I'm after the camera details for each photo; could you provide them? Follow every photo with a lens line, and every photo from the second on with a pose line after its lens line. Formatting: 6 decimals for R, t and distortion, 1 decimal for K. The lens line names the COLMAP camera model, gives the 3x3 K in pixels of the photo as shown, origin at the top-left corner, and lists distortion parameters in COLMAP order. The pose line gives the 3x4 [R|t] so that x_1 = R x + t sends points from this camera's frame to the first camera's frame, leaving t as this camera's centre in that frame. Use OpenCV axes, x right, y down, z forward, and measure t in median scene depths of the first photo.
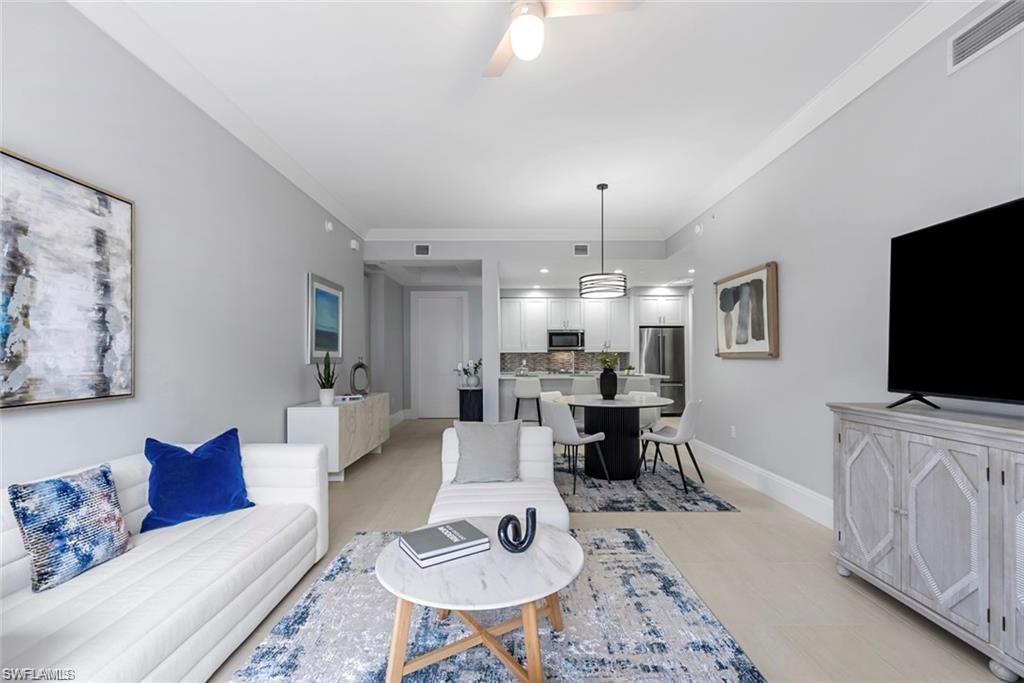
lens RADIAL K [[451.9, 0, 518.5], [0, 451.9, 353.2], [0, 0, 1]] dist [0.000252, 0.000934]
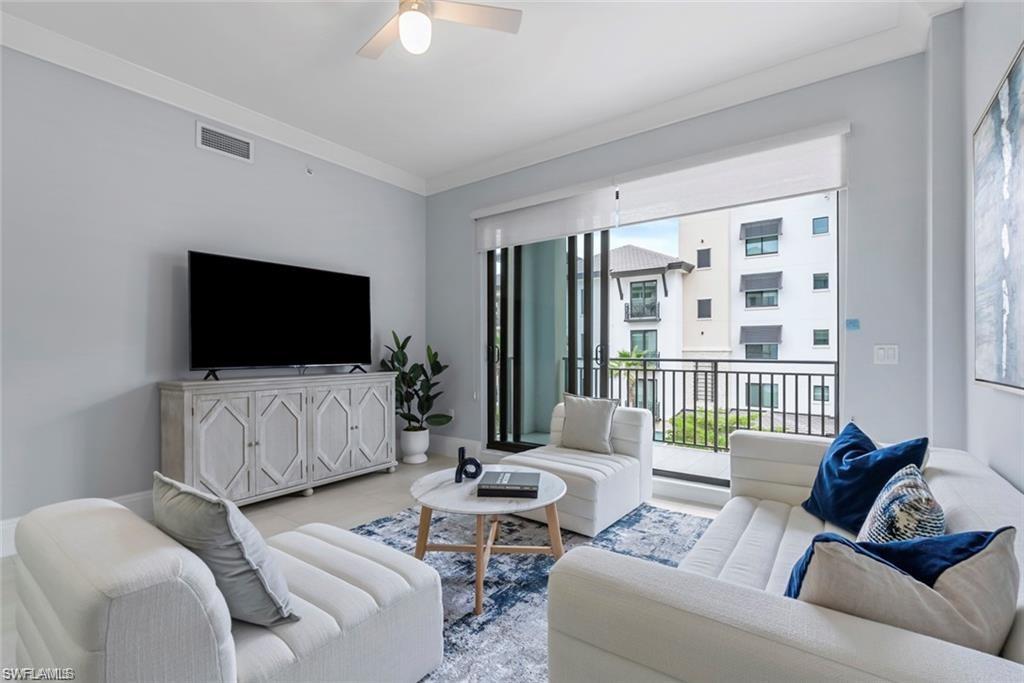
lens RADIAL K [[459.9, 0, 513.8], [0, 459.9, 352.7], [0, 0, 1]] dist [-0.002255, 0.000001]
pose [[-0.792704, 0.006254, 0.609575, -0.369952], [0.003942, 0.999979, -0.005133, 0.024716], [-0.609594, -0.001666, -0.792712, 0.786020]]
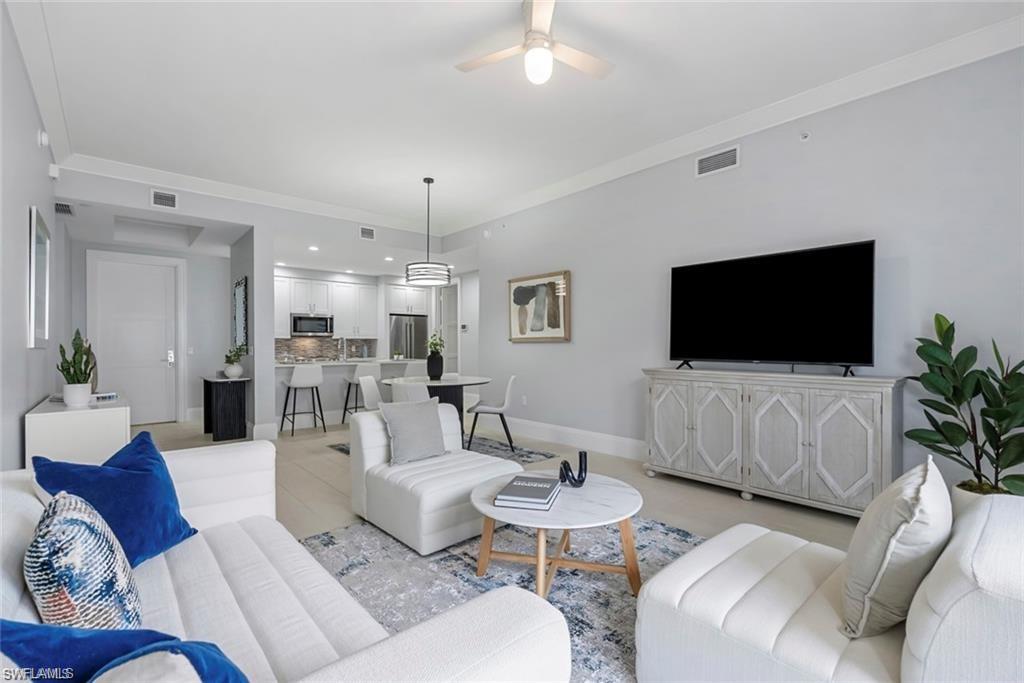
lens RADIAL K [[453.0, 0, 513.9], [0, 453.0, 344.9], [0, 0, 1]] dist [-0.003454, -0.000221]
pose [[0.762064, 0.002642, 0.647496, -0.368311], [-0.005337, 0.999983, 0.002201, 0.015532], [-0.647480, -0.005133, 0.762065, 0.057777]]
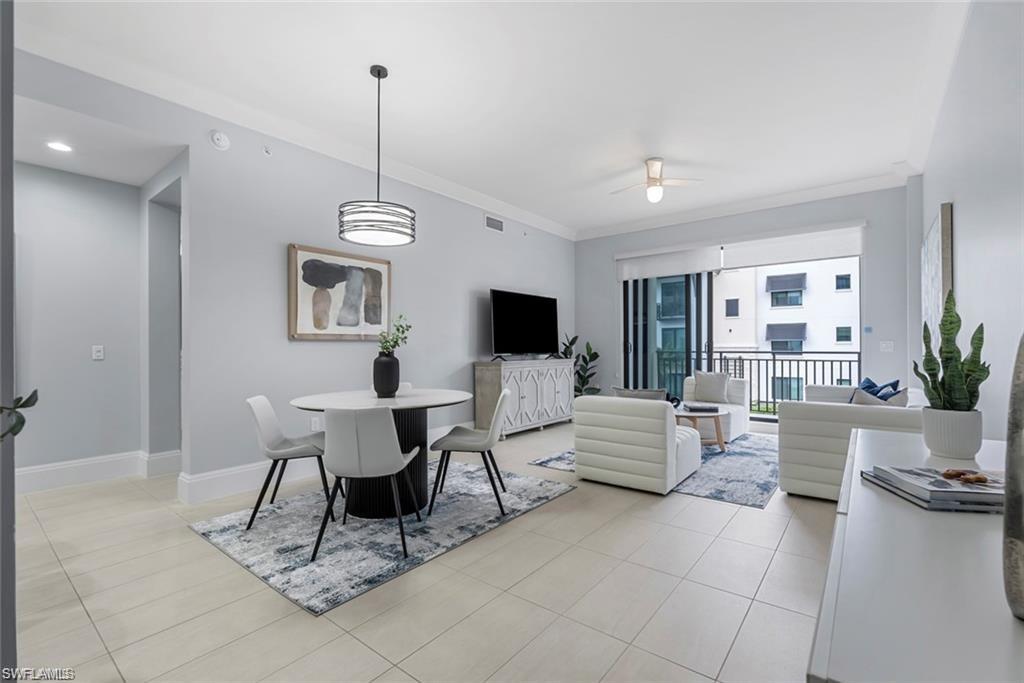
lens RADIAL K [[454.9, 0, 516.9], [0, 454.9, 346.8], [0, 0, 1]] dist [-0.001294, -0.000161]
pose [[-0.773014, 0.010682, 0.634299, -0.395806], [0.004499, 0.999925, -0.011356, 0.035645], [-0.634373, -0.005924, -0.773004, 1.446985]]
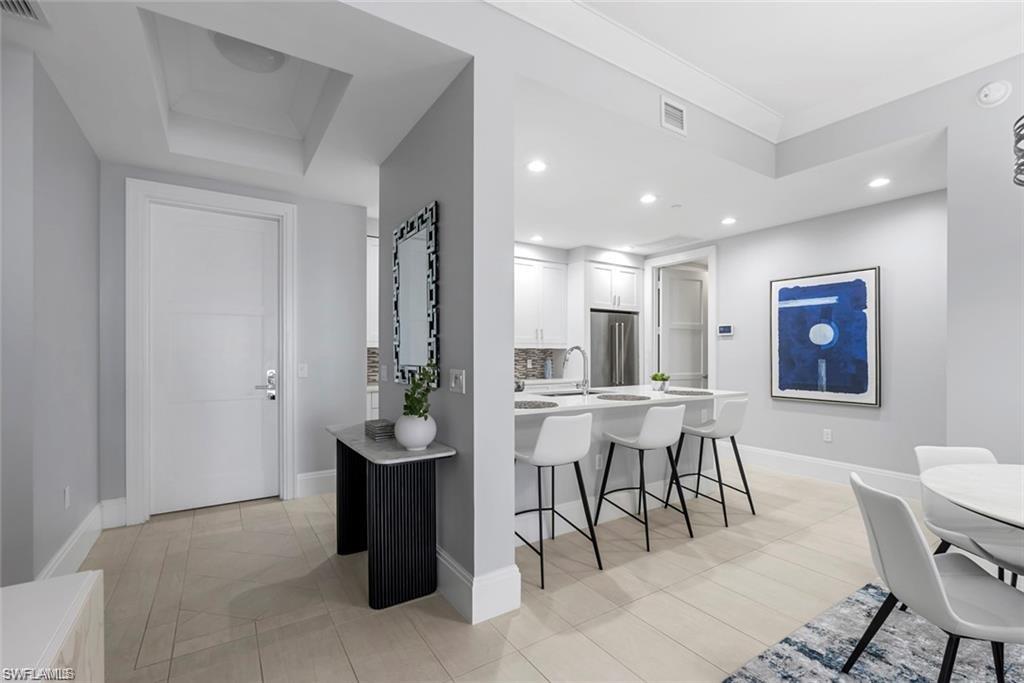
lens RADIAL K [[451.9, 0, 518.5], [0, 451.9, 353.2], [0, 0, 1]] dist [0.000252, 0.000934]
pose [[0.844966, 0.009261, 0.534740, -0.323102], [-0.013698, 0.999897, 0.004328, 0.004931], [-0.534645, -0.010982, 0.845005, 1.013827]]
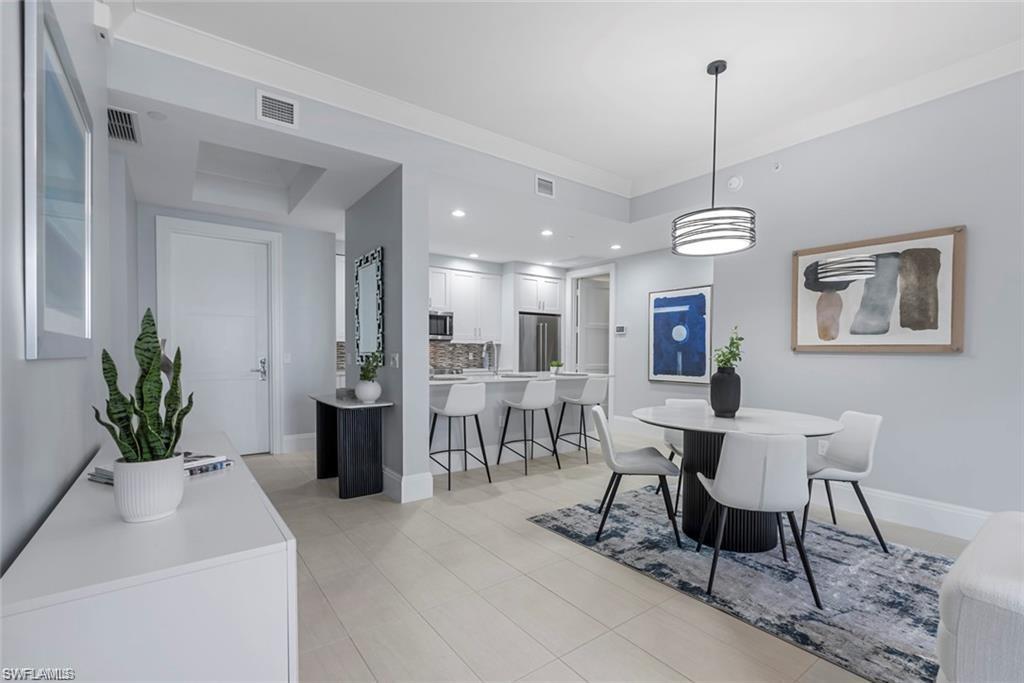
lens RADIAL K [[457.0, 0, 516.6], [0, 457.0, 361.9], [0, 0, 1]] dist [-0.000095, -0.000002]
pose [[0.813858, -0.001569, 0.581061, -0.410244], [-0.017145, 0.999496, 0.026712, 0.015270], [-0.580810, -0.031702, 0.813421, 0.677972]]
